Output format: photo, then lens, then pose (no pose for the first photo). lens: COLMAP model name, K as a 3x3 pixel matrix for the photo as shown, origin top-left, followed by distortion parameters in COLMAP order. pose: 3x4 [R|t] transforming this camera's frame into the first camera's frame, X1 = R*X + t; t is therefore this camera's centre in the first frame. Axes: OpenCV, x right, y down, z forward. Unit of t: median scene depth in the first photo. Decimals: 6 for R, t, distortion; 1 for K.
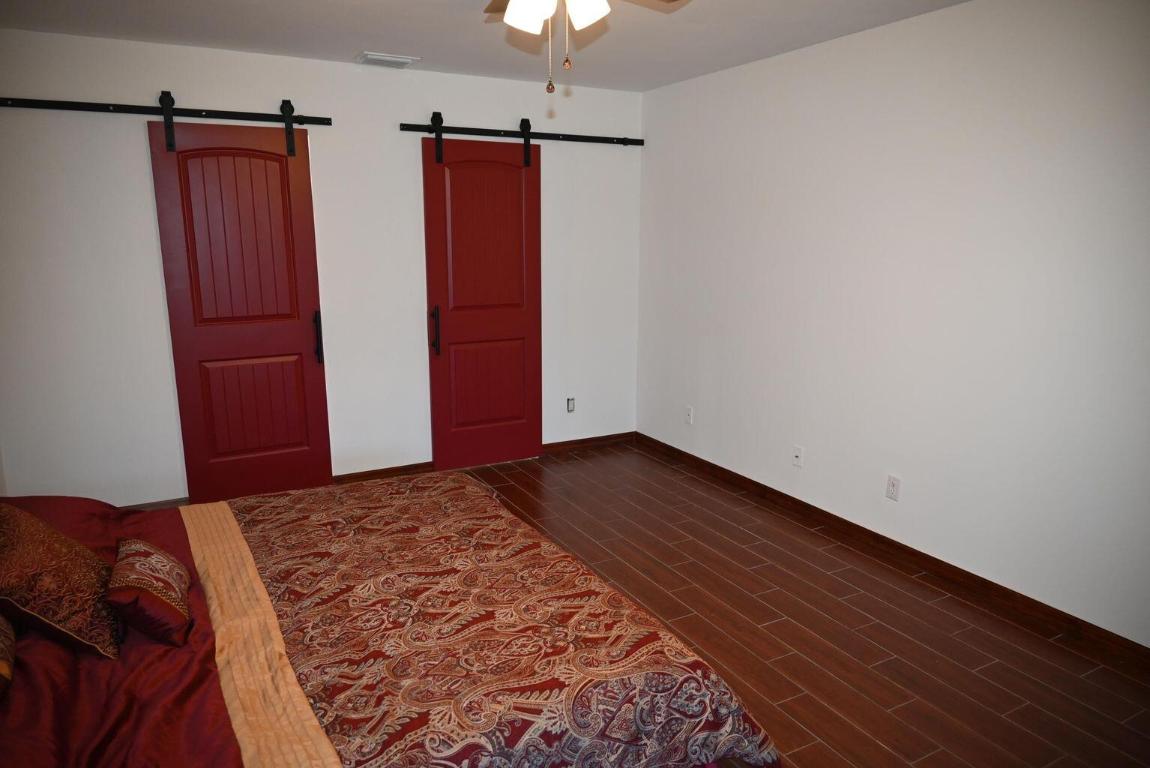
lens RADIAL K [[762.1, 0, 574.3], [0, 762.1, 384.8], [0, 0, 1]] dist [0.007097, -0.005115]
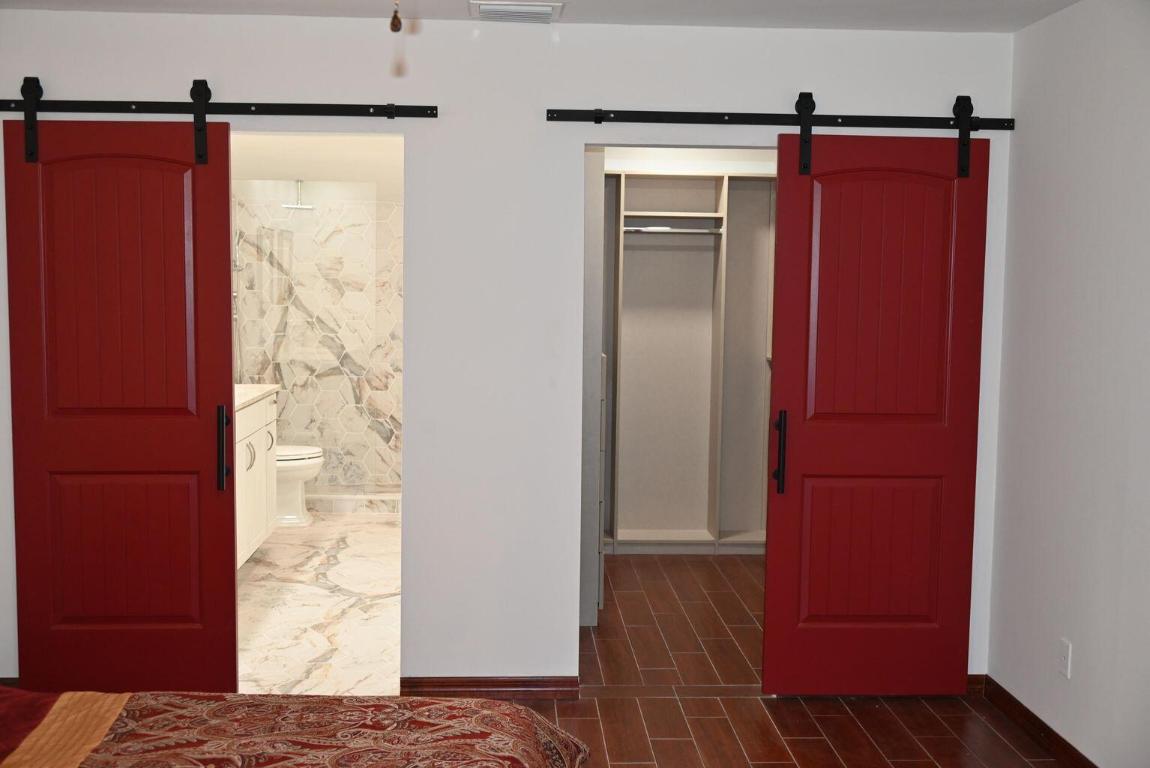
lens RADIAL K [[1259.8, 0, 581.3], [0, 1259.8, 384.5], [0, 0, 1]] dist [-0.019216, 0.000000]
pose [[0.898556, 0.047269, -0.436306, 0.286403], [-0.099558, 0.990218, -0.097756, -0.034149], [0.427418, 0.131277, 0.894472, 0.164407]]
